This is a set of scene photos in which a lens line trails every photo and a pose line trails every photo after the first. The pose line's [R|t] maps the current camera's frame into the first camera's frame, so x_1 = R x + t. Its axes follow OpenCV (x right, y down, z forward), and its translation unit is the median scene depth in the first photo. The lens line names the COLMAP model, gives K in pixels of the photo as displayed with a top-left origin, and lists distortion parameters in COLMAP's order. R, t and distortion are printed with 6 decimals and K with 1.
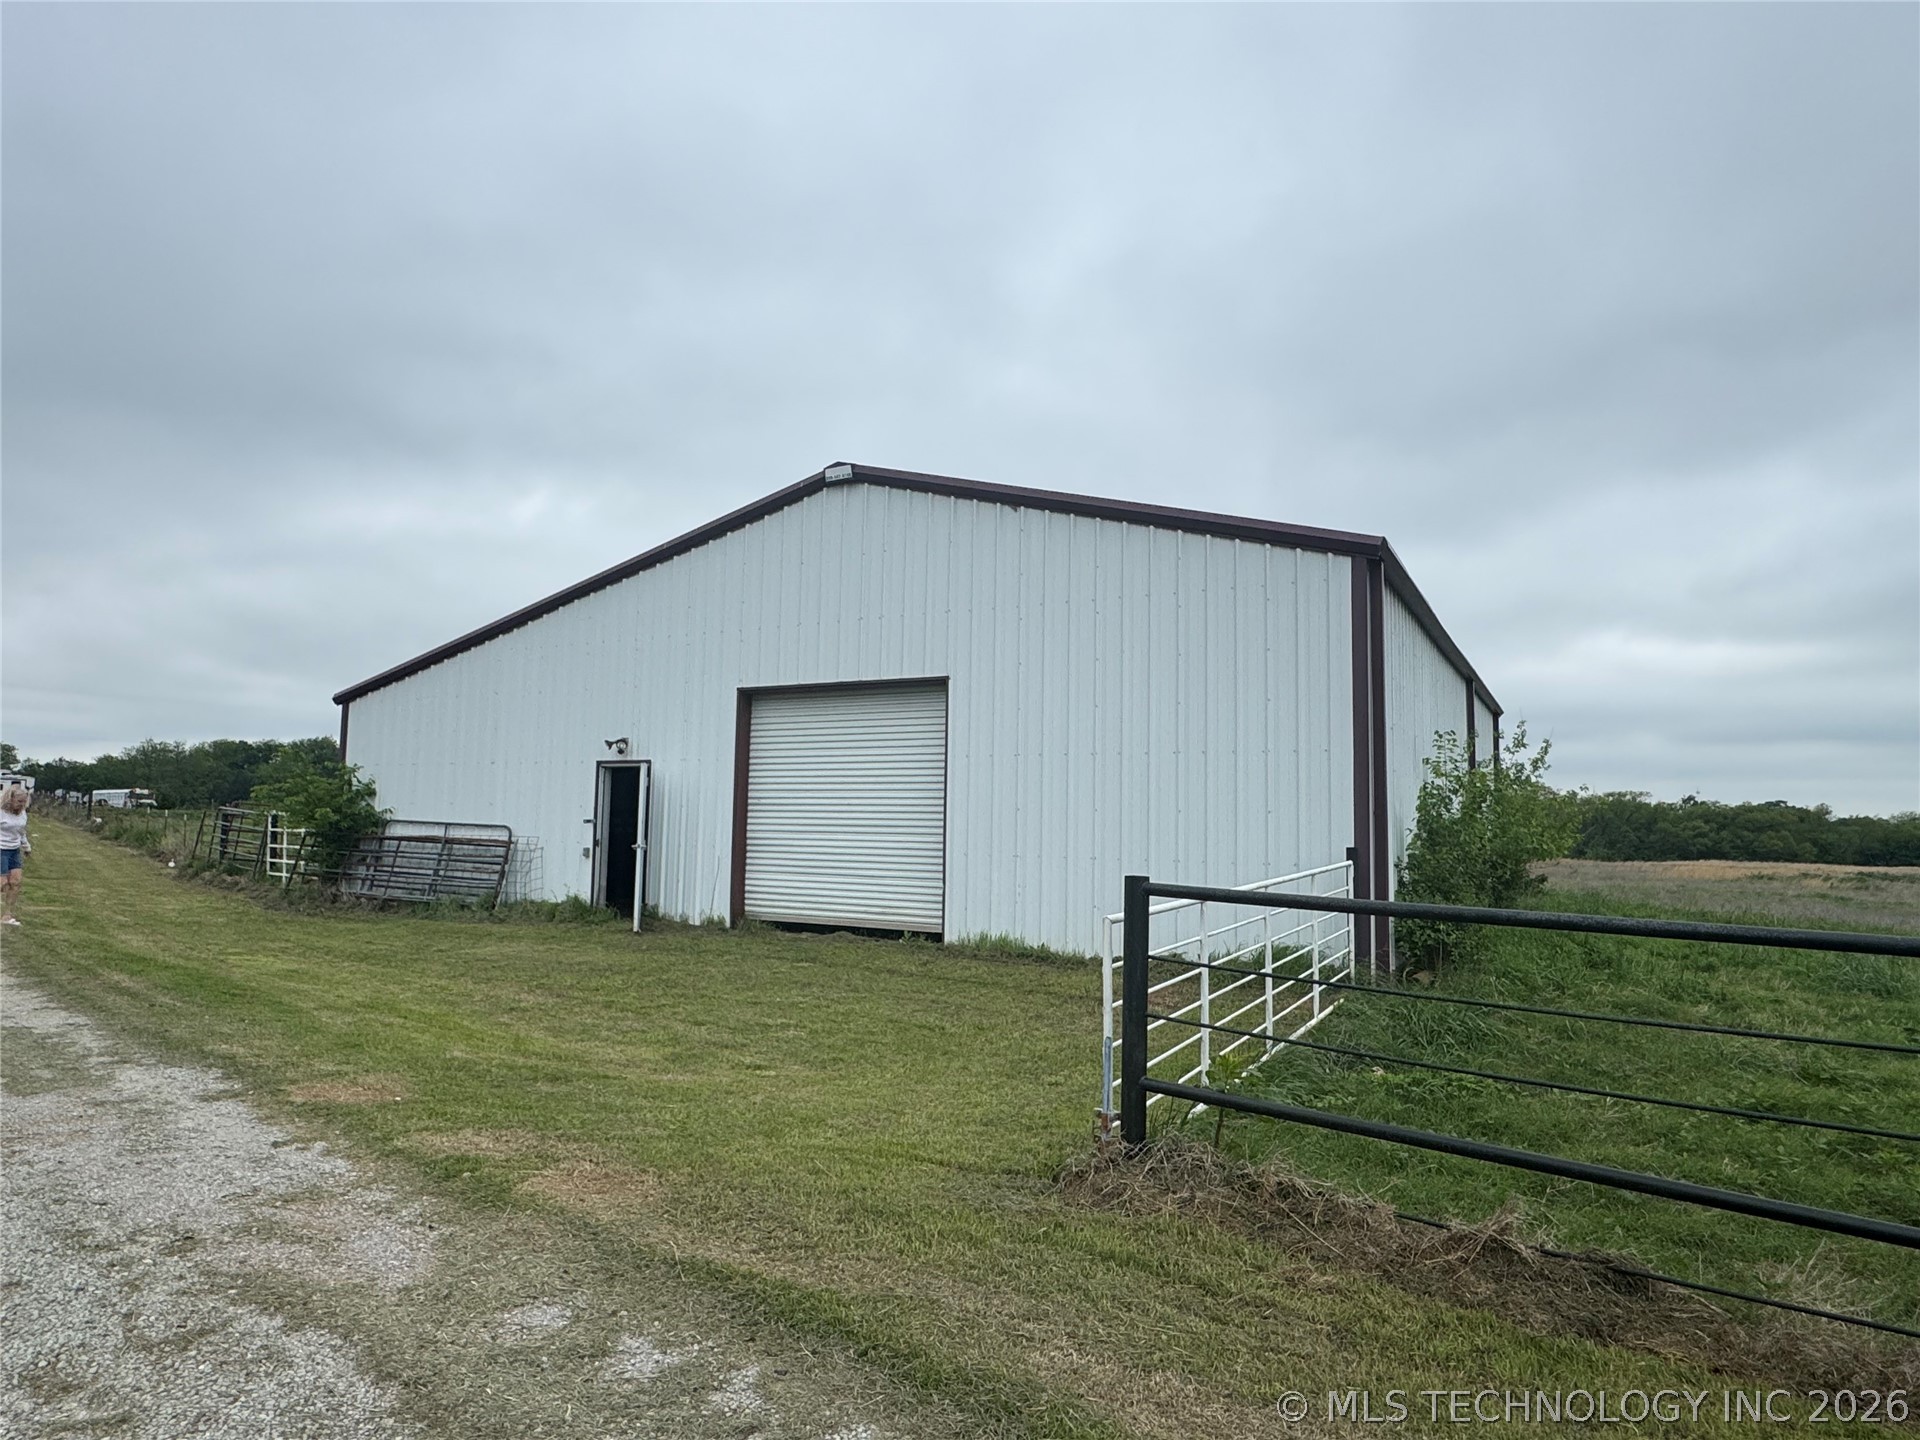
lens RADIAL K [[1133.5, 0, 951.4], [0, 1133.5, 722.1], [0, 0, 1]] dist [-0.001466, -0.000472]
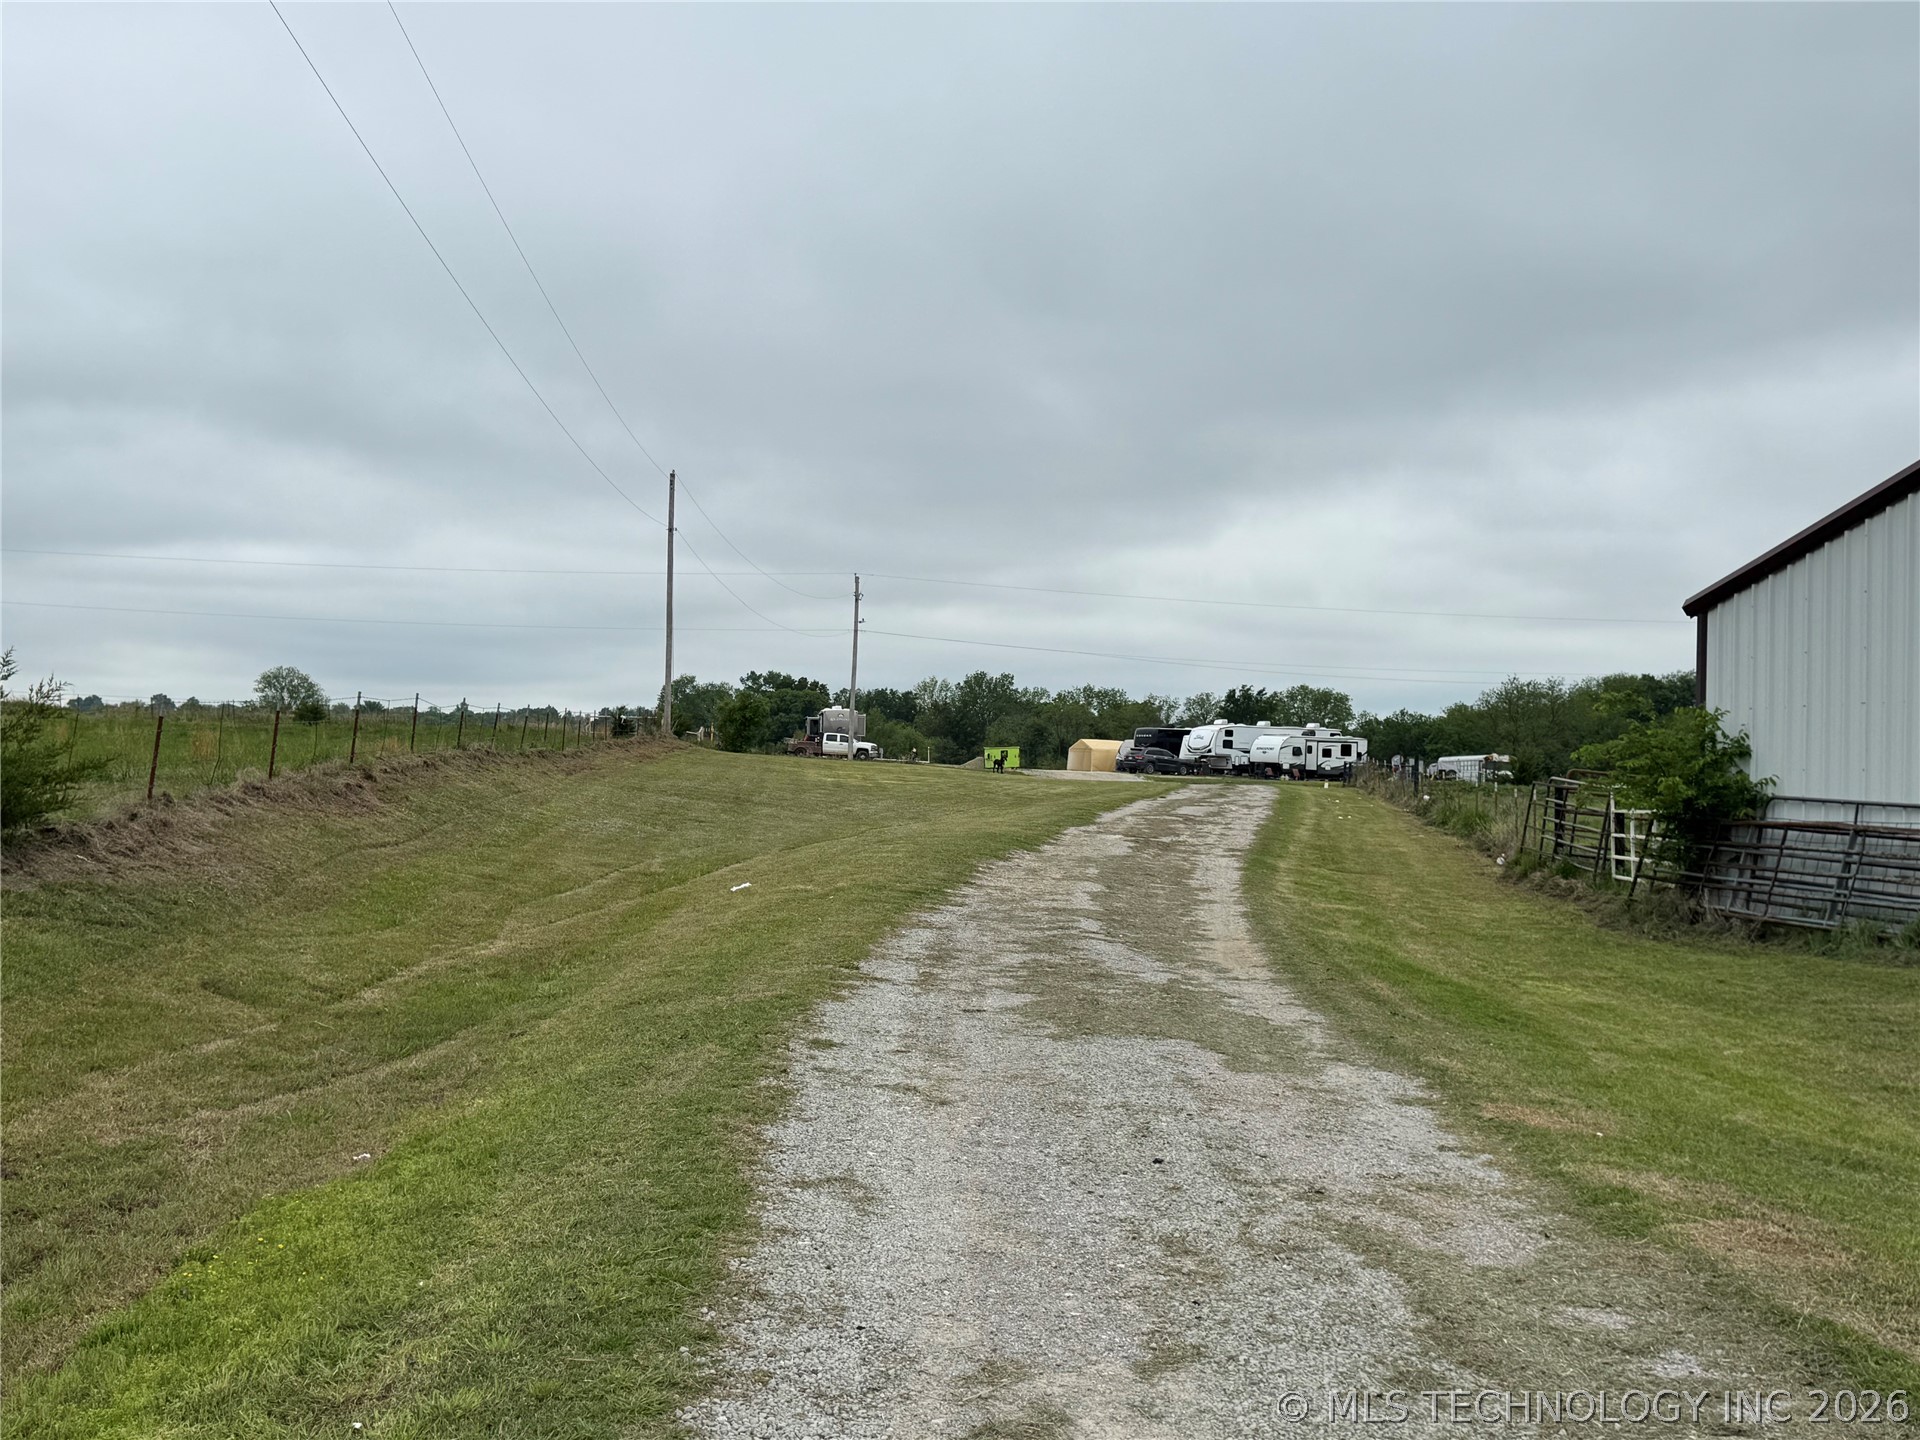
lens RADIAL K [[2061.5, 0, 959.1], [0, 2061.5, 722.5], [0, 0, 1]] dist [0.096046, 0.000000]
pose [[0.638194, -0.019478, -0.769629, 0.105935], [0.054267, 0.998331, 0.019734, -0.001189], [0.767961, -0.054359, 0.638186, -0.075211]]
